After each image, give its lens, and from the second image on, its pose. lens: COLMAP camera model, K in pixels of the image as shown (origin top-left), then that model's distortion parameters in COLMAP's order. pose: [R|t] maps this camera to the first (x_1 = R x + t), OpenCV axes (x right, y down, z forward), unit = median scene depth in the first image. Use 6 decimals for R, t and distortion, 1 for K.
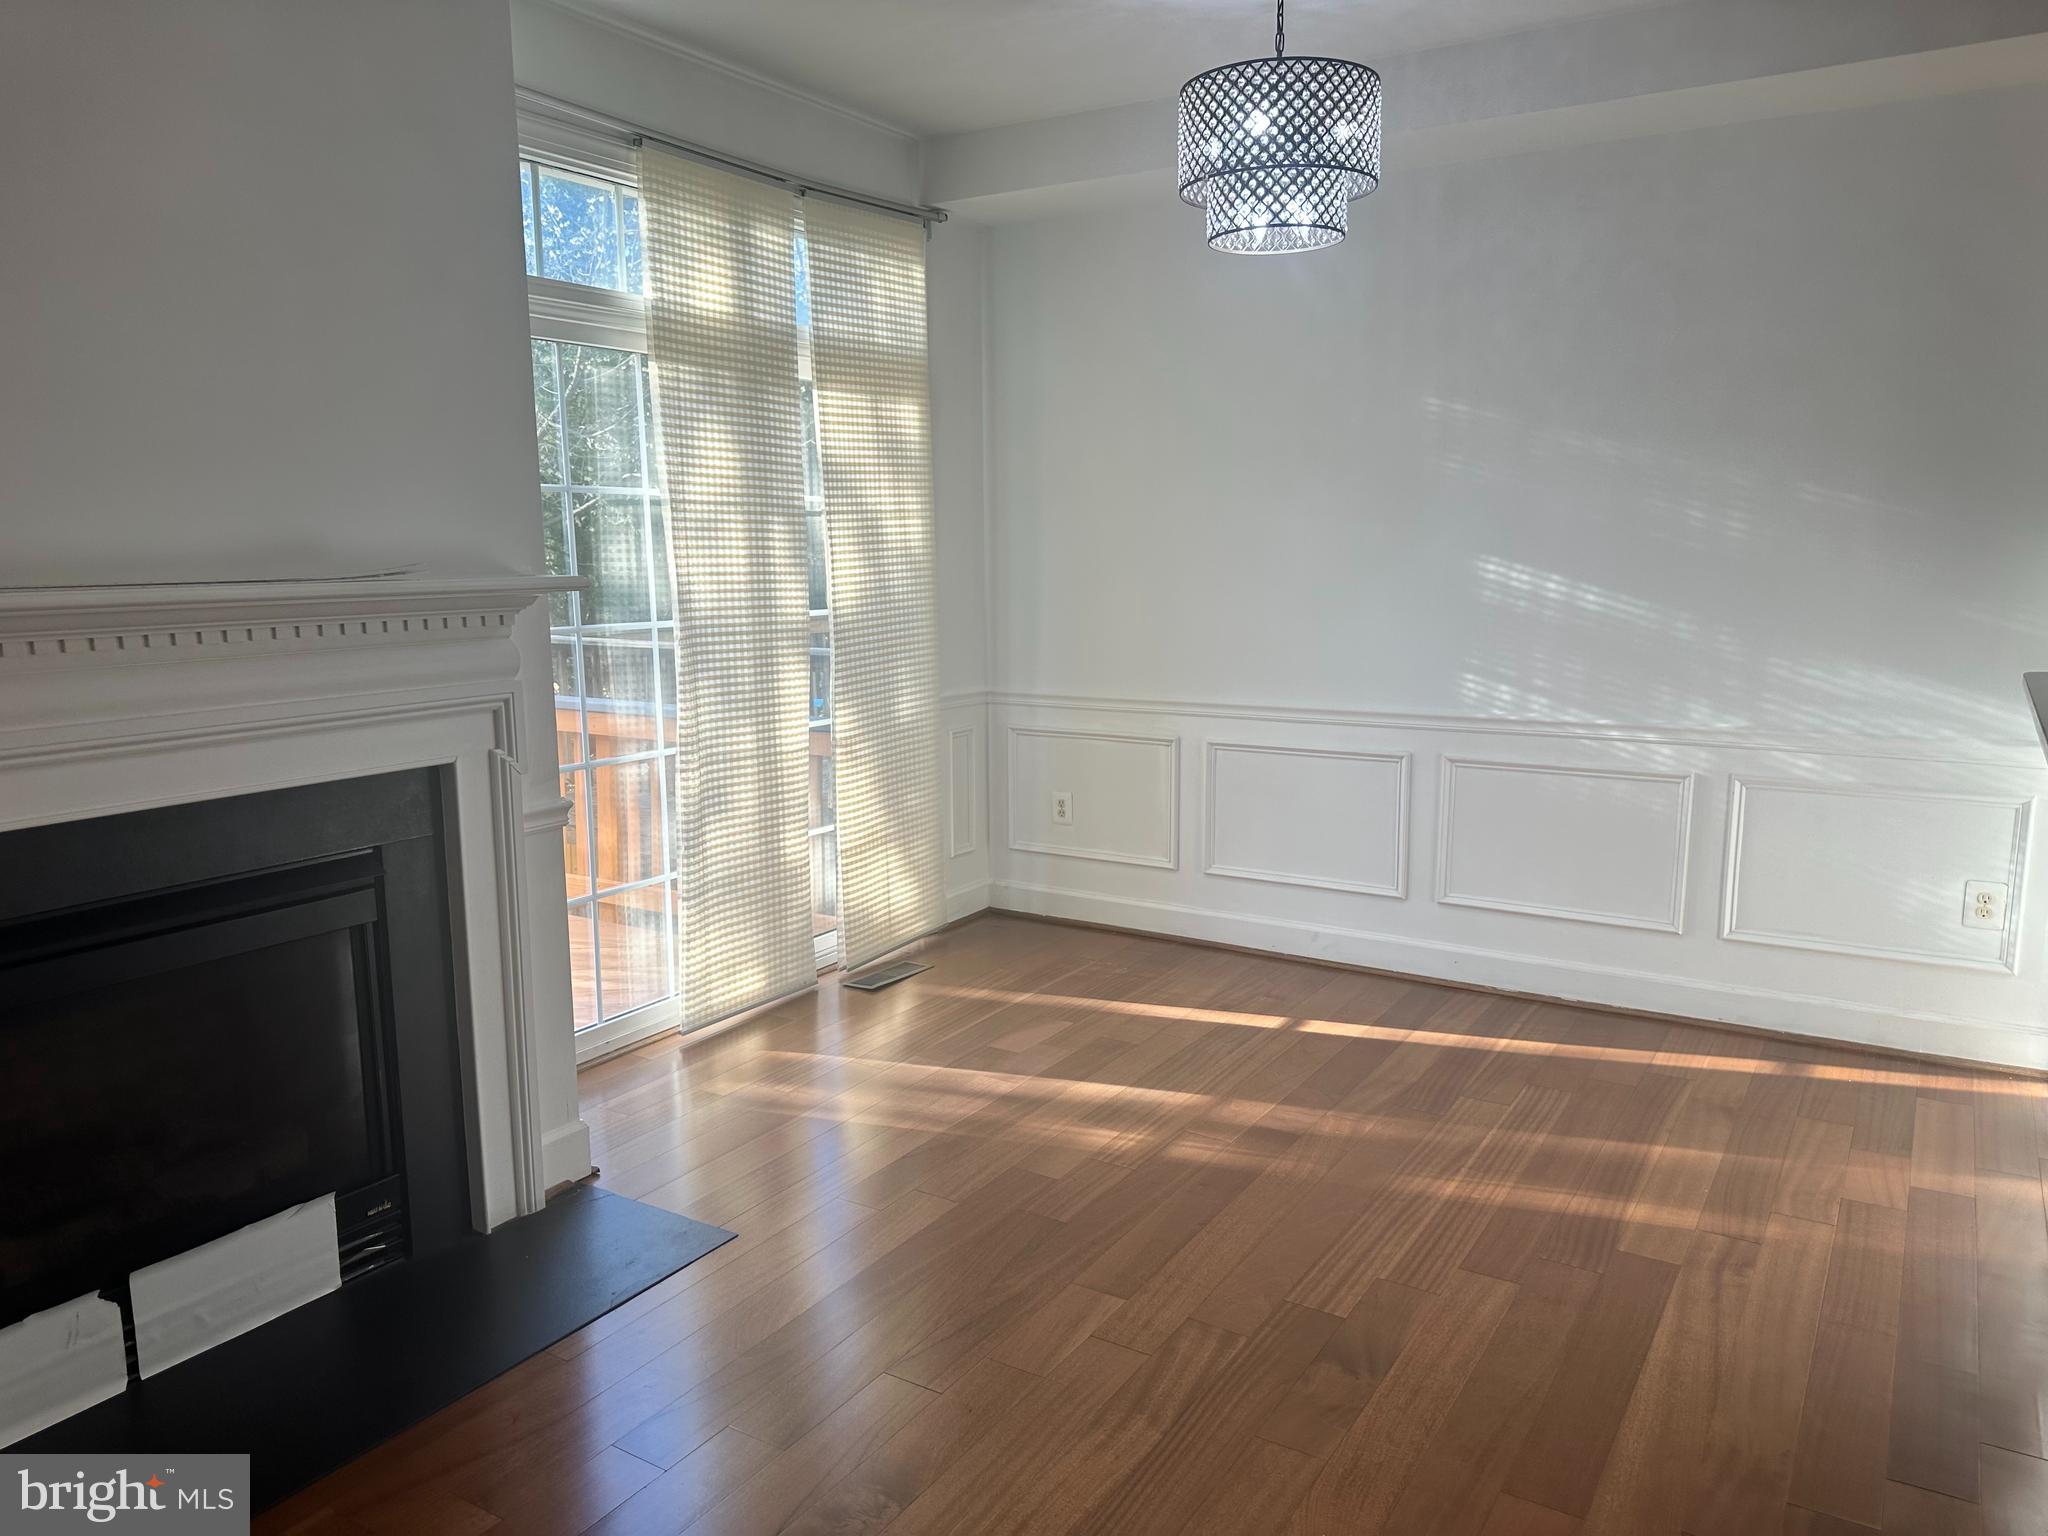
lens RADIAL K [[1435.3, 0, 1044.4], [0, 1435.3, 789.5], [0, 0, 1]] dist [0.088507, -0.111351]
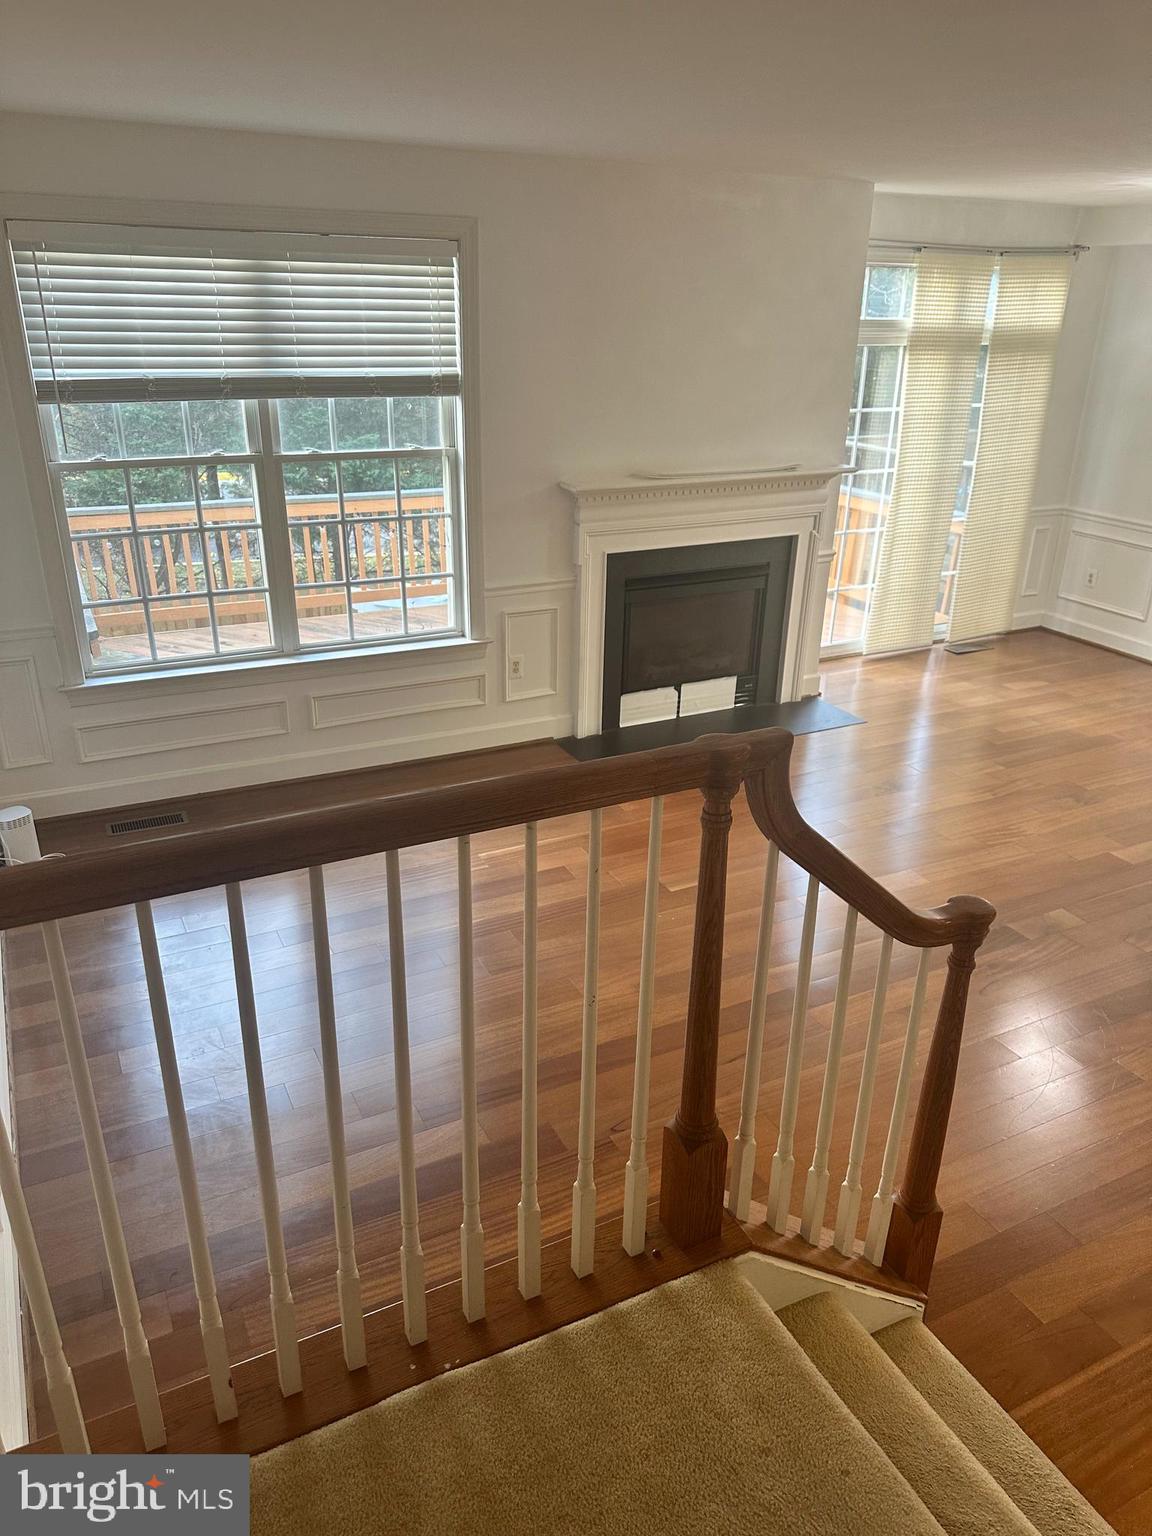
lens RADIAL K [[1076.5, 0, 576.0], [0, 1076.5, 768.0], [0, 0, 1]] dist [0.088507, -0.111351]
pose [[0.847317, 0.227286, -0.479995, 0.294118], [-0.110865, 0.959582, 0.258672, -0.069736], [0.519387, -0.165963, 0.838268, -0.916406]]
